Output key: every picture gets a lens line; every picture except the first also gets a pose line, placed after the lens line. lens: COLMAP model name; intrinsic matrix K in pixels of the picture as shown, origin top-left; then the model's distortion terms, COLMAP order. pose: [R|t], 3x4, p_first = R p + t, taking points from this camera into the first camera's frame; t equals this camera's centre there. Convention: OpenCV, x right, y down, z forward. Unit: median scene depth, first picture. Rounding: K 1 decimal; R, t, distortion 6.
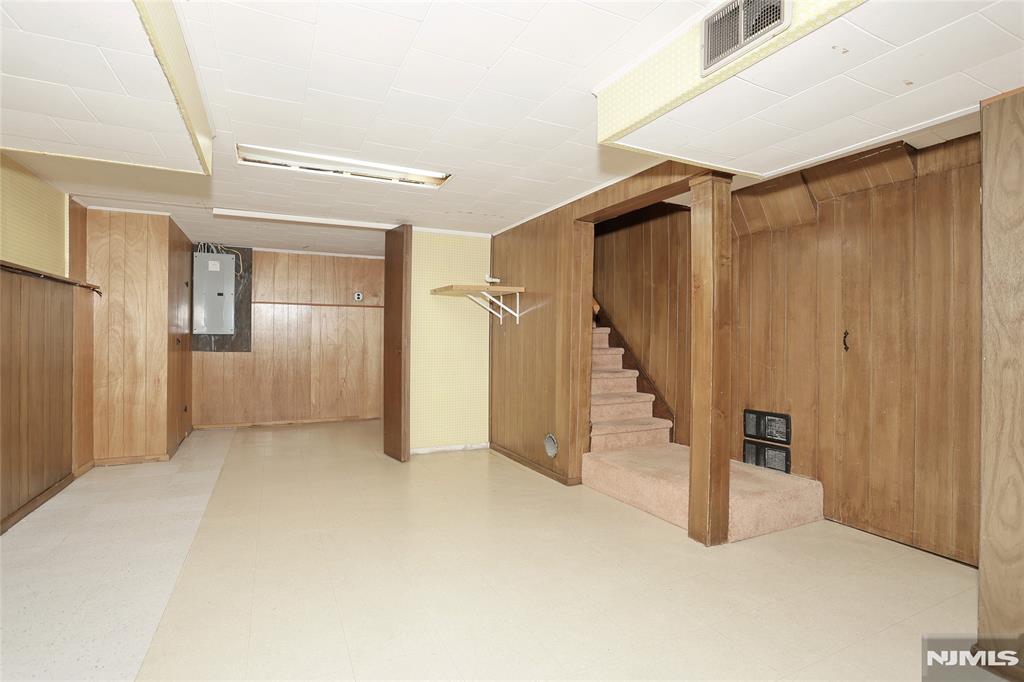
lens RADIAL K [[494.6, 0, 510.9], [0, 494.6, 340.7], [0, 0, 1]] dist [-0.028213, 0.000070]
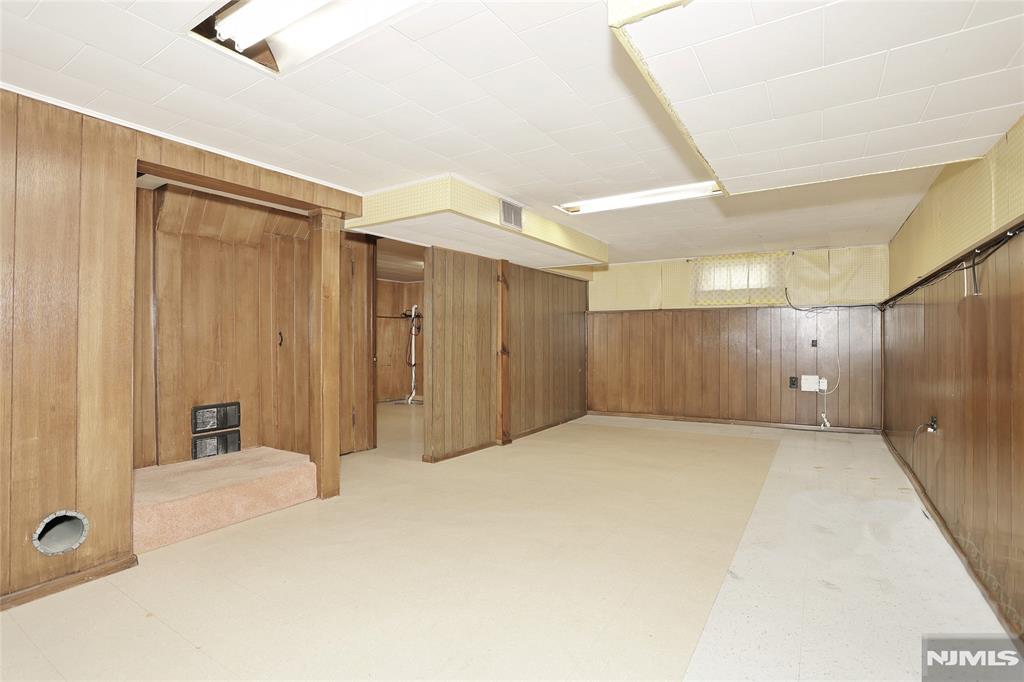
lens RADIAL K [[494.6, 0, 511.1], [0, 494.6, 337.4], [0, 0, 1]] dist [-0.028213, 0.000070]
pose [[-0.513990, -0.002672, 0.857792, -0.791252], [0.002862, 0.999984, 0.004830, -0.008127], [-0.857791, 0.004937, -0.513974, 1.044333]]
